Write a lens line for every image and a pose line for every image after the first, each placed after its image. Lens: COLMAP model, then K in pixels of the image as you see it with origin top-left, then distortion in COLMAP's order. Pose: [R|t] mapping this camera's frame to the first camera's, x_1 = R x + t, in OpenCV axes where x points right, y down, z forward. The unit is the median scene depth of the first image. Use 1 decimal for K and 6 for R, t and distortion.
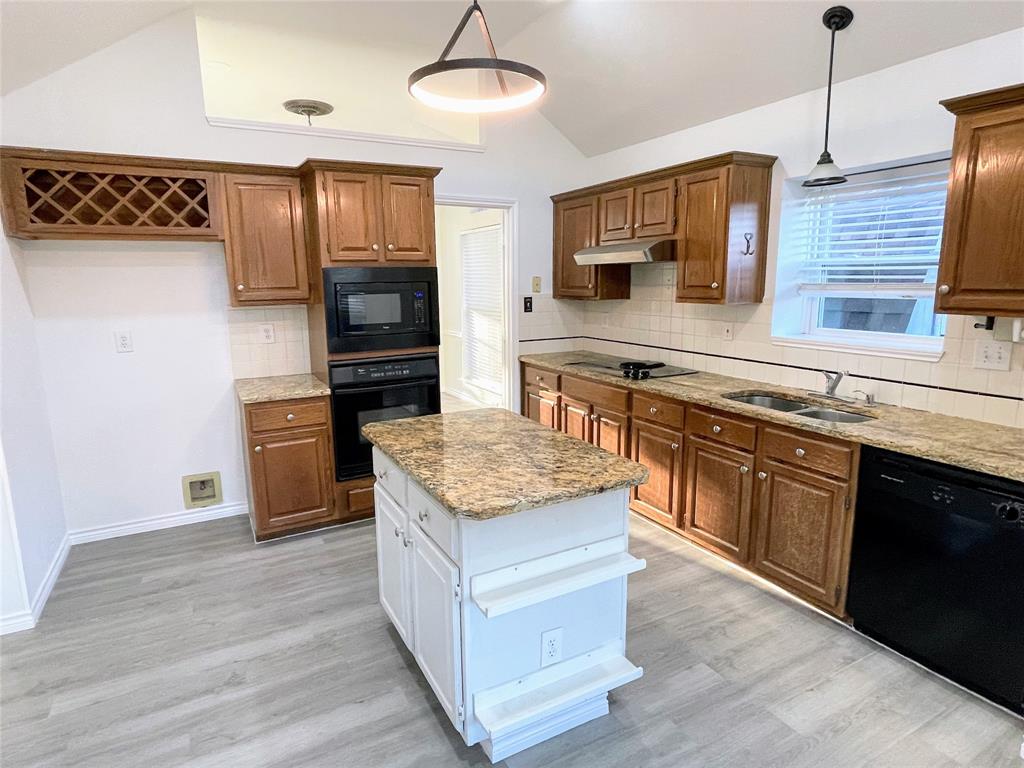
lens RADIAL K [[577.1, 0, 505.4], [0, 577.1, 384.2], [0, 0, 1]] dist [-0.005347, -0.003592]
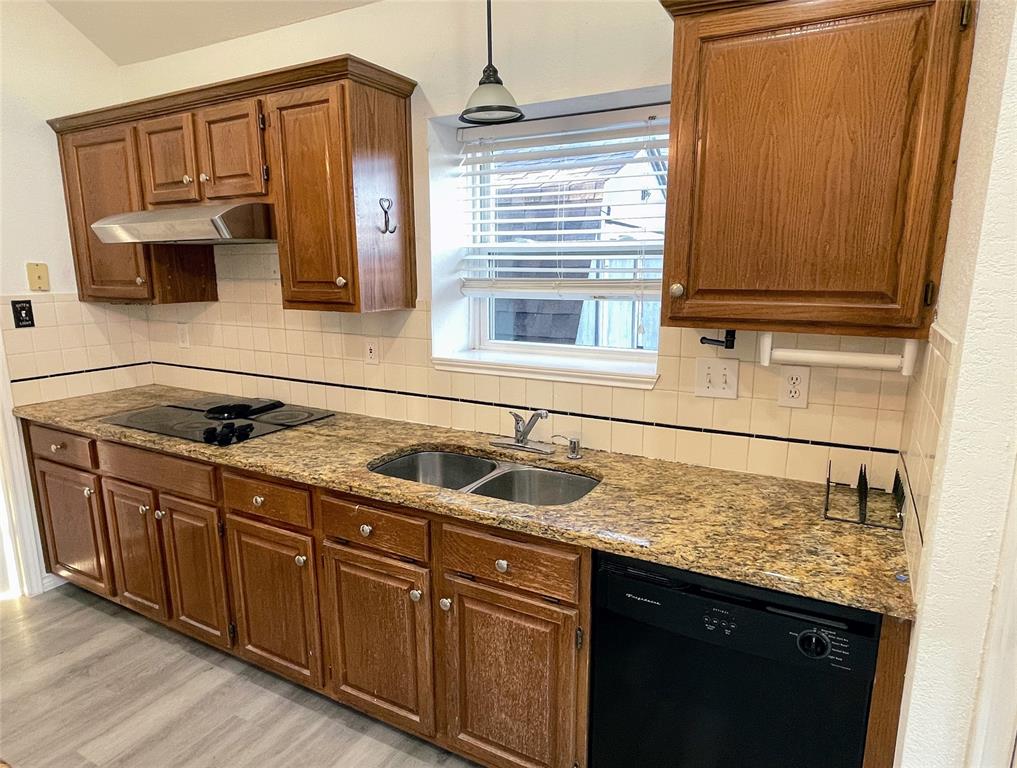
lens RADIAL K [[618.5, 0, 516.3], [0, 618.5, 394.2], [0, 0, 1]] dist [-0.000755, -0.001795]
pose [[0.834895, -0.098638, 0.541499, 0.159060], [0.088868, 0.995061, 0.044239, -0.068000], [-0.543188, 0.011187, 0.839536, 0.367469]]
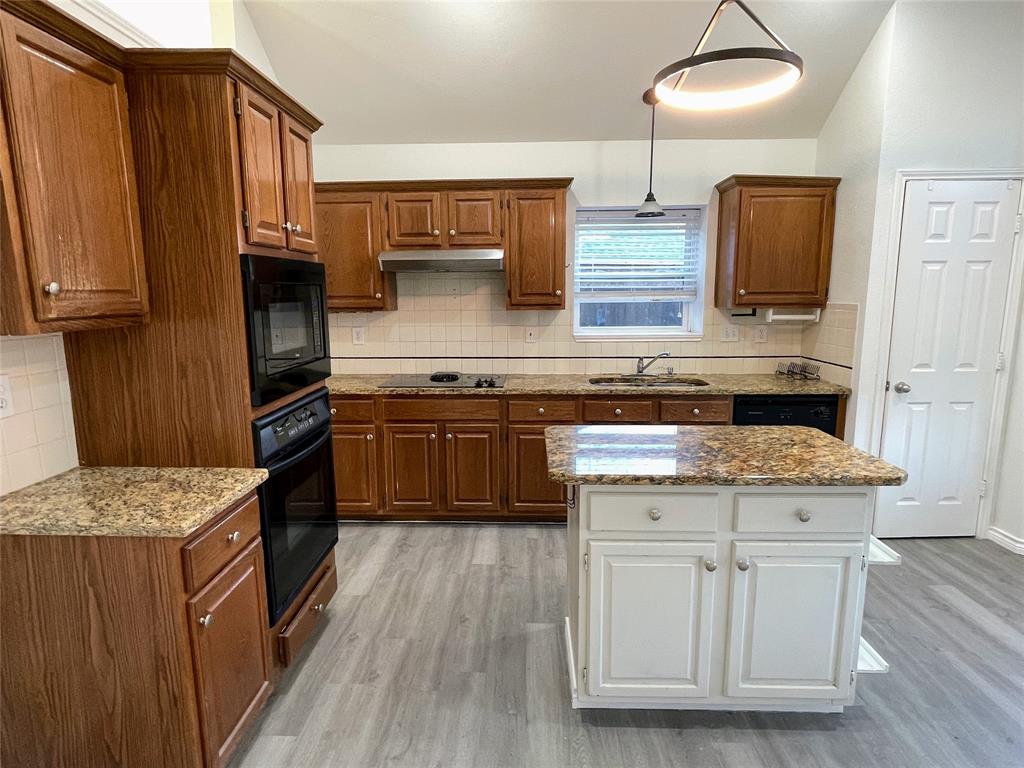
lens RADIAL K [[577.1, 0, 509.6], [0, 577.1, 387.4], [0, 0, 1]] dist [-0.005347, -0.003592]
pose [[0.507928, -0.129161, 0.851661, -0.701766], [0.157351, 0.985971, 0.055686, -0.068154], [-0.846906, 0.105725, 0.521126, 0.530663]]
